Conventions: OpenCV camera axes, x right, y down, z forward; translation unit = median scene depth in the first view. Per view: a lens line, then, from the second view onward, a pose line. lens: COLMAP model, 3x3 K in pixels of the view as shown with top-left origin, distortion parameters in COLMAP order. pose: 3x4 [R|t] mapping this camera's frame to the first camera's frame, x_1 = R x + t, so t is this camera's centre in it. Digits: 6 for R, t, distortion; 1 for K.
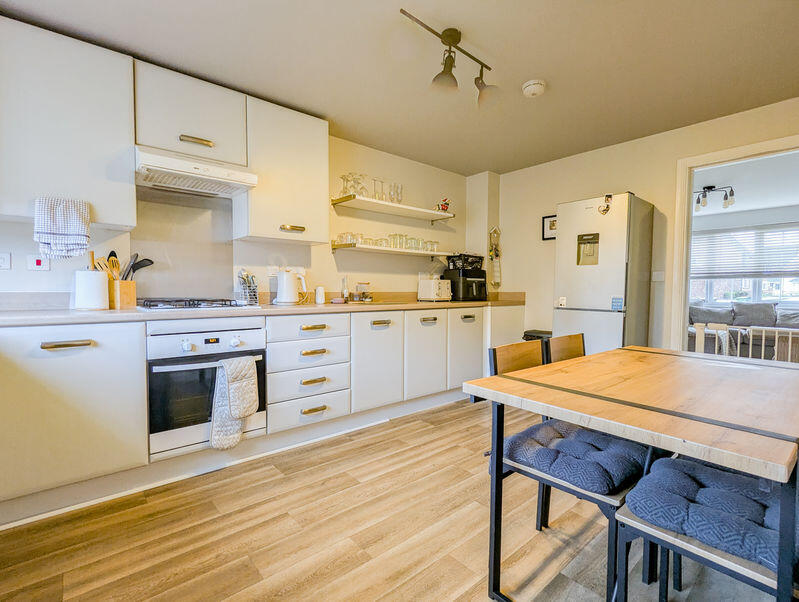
lens RADIAL K [[380.5, 0, 399.3], [0, 380.5, 307.2], [0, 0, 1]] dist [-0.015773, -0.000075]
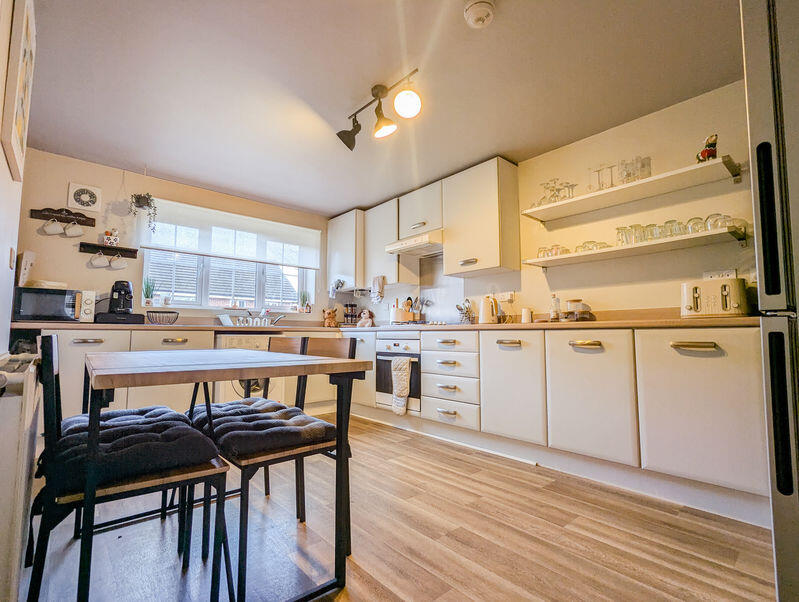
lens RADIAL K [[380.5, 0, 399.3], [0, 380.5, 307.2], [0, 0, 1]] dist [-0.015773, -0.000075]
pose [[0.023079, -0.080706, -0.996471, 0.960691], [-0.051368, 0.995324, -0.081803, 0.050080], [0.998413, 0.053075, 0.018826, 0.801905]]
